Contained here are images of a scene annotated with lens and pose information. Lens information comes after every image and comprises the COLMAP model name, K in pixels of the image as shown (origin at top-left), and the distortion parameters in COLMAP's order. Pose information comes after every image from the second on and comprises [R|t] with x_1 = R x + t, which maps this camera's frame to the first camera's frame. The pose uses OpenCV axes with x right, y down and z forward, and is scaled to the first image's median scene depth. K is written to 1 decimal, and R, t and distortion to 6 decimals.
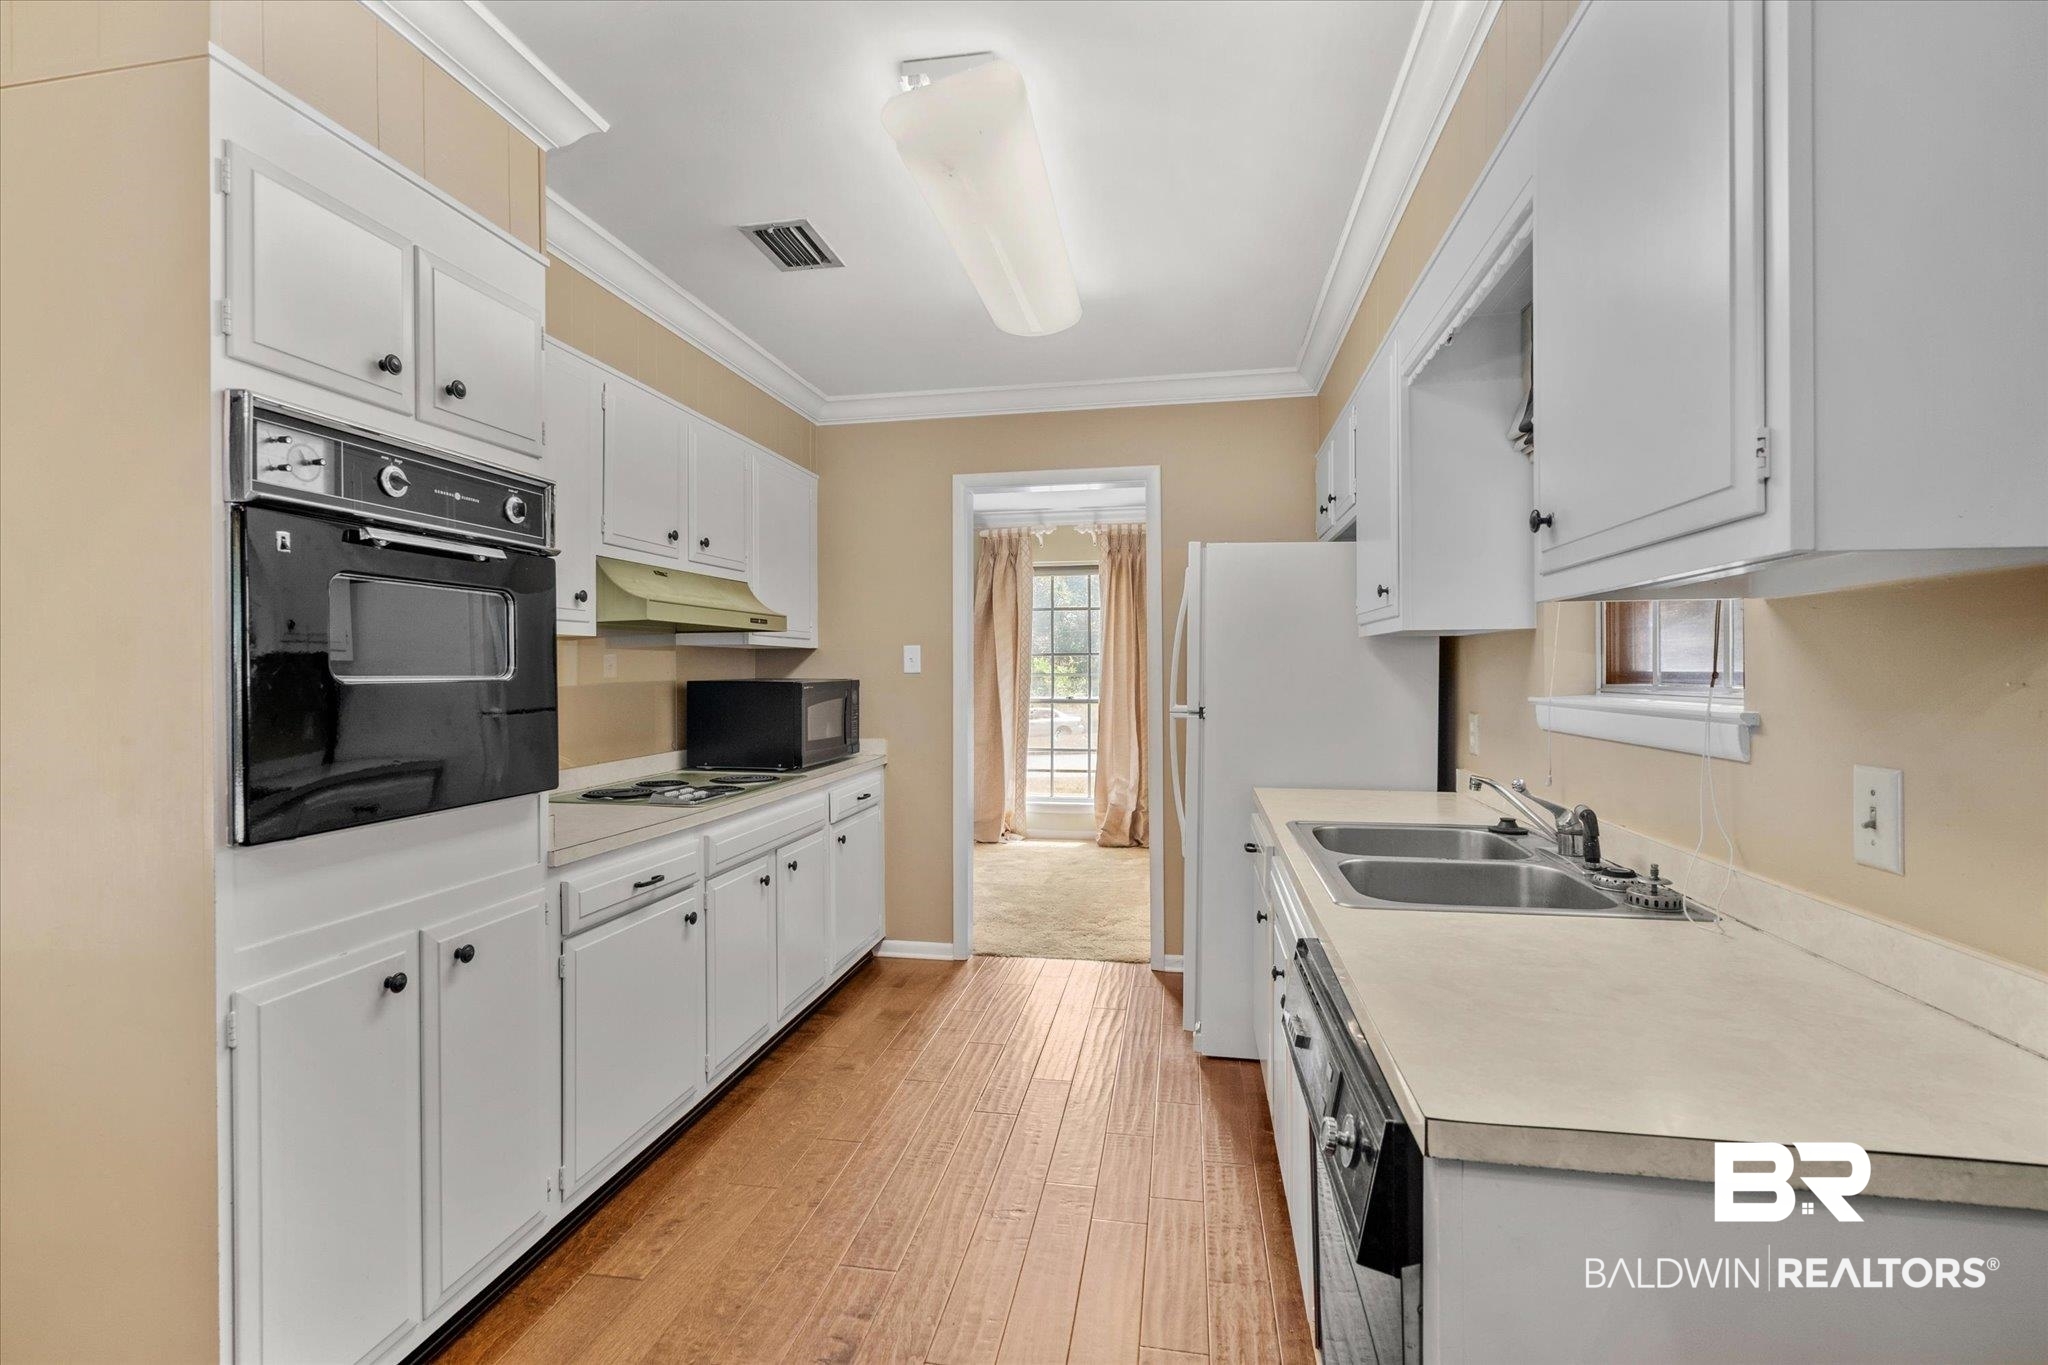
lens RADIAL K [[940.3, 0, 1004.0], [0, 940.3, 672.5], [0, 0, 1]] dist [-0.003327, -0.000050]
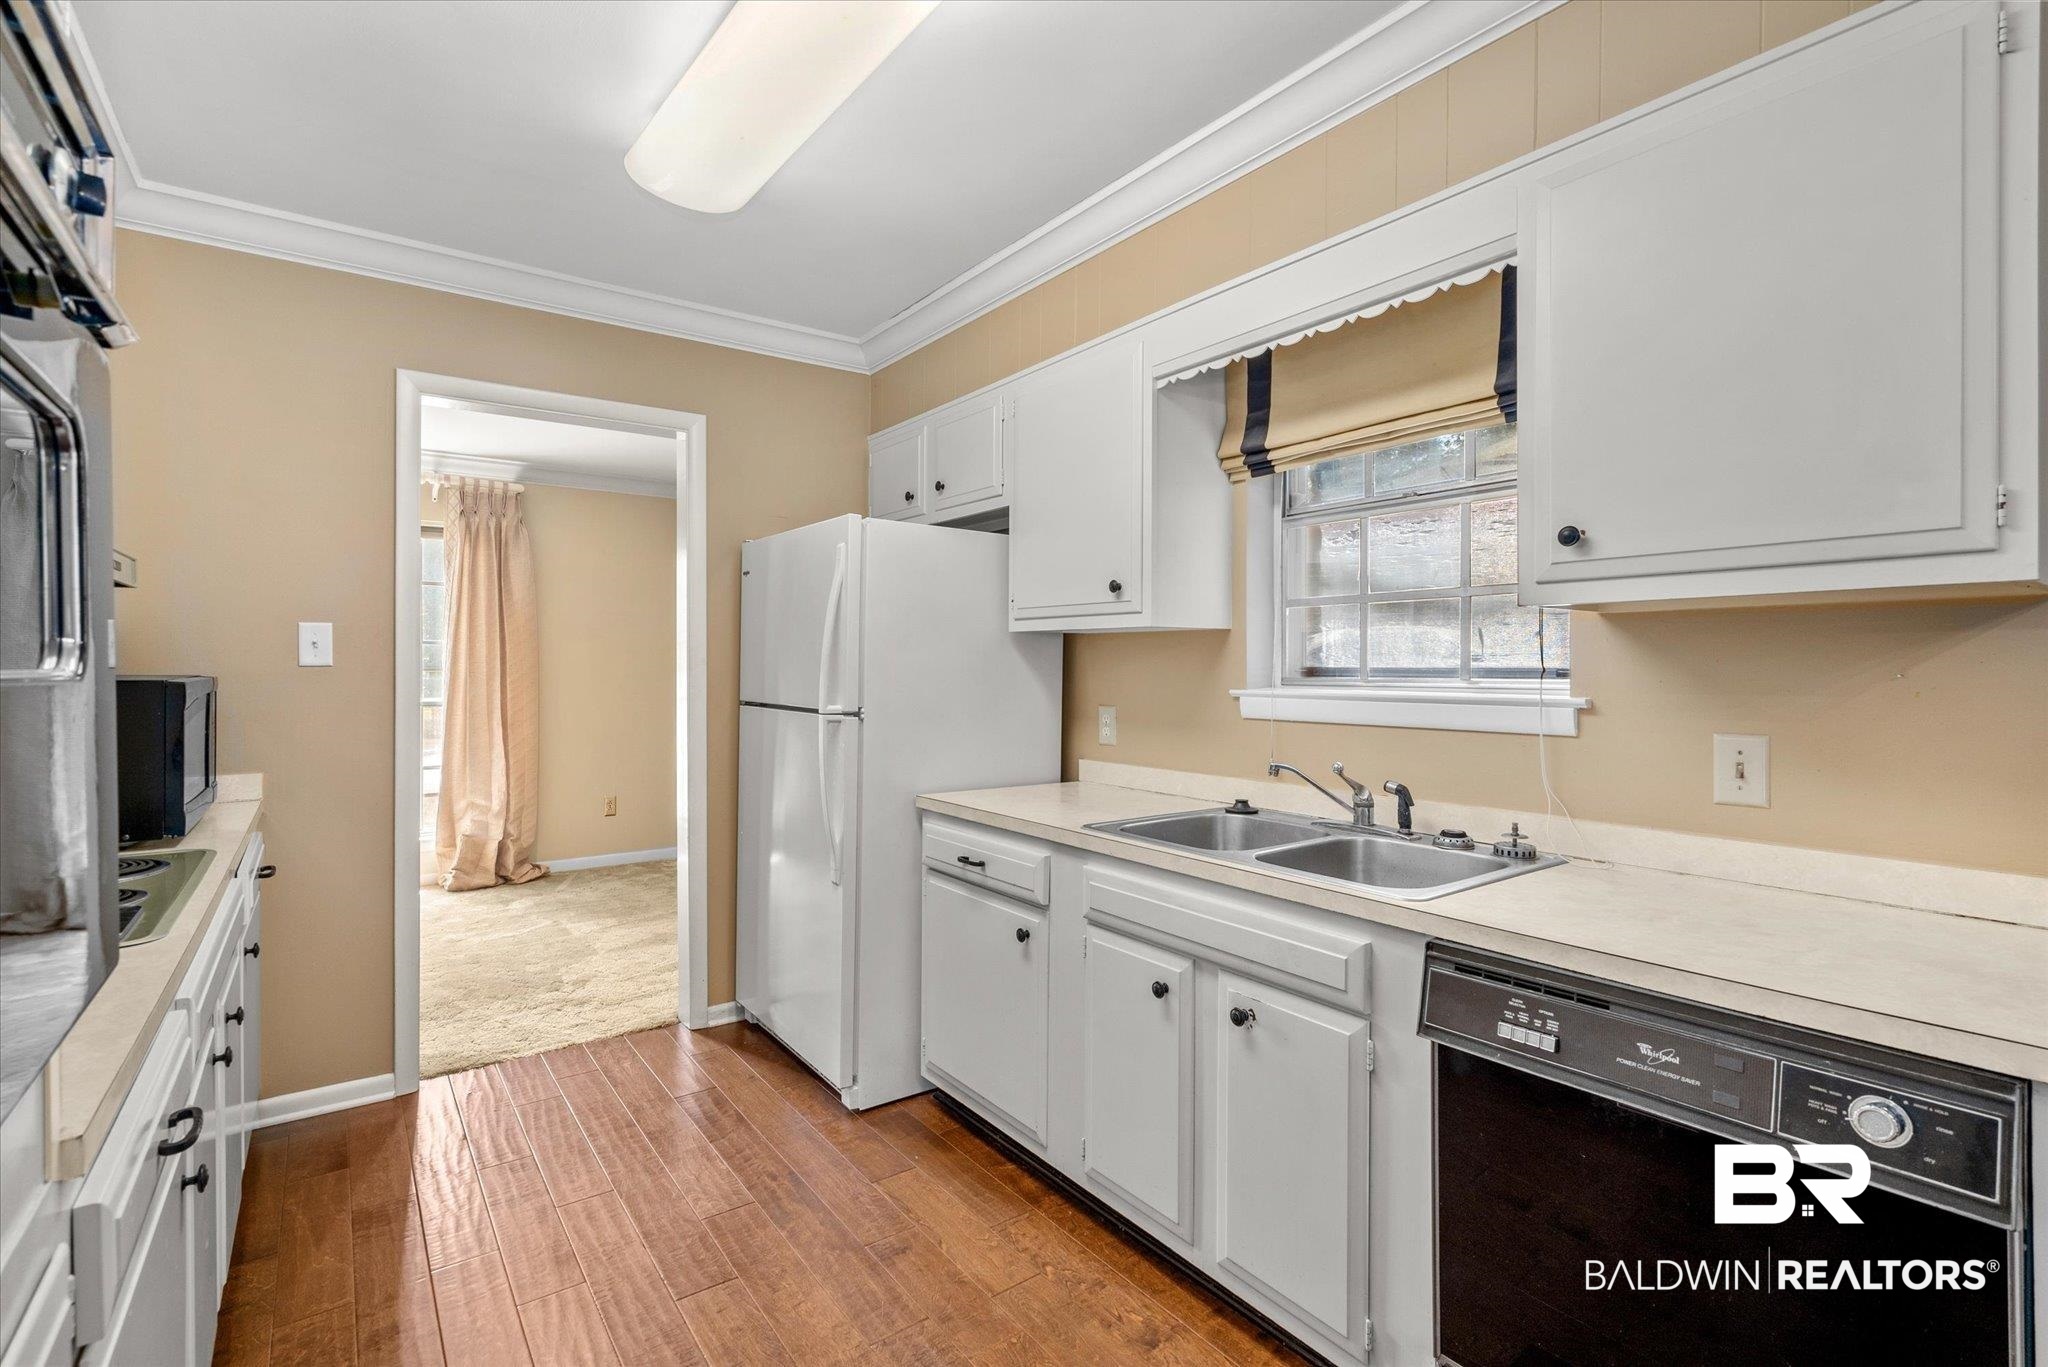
lens RADIAL K [[940.3, 0, 1004.0], [0, 940.3, 673.5], [0, 0, 1]] dist [-0.003327, -0.000050]
pose [[0.686455, -0.000079, 0.727173, -0.247071], [-0.003458, 0.999988, 0.003374, 0.001889], [-0.727164, -0.004831, 0.686446, 0.235945]]
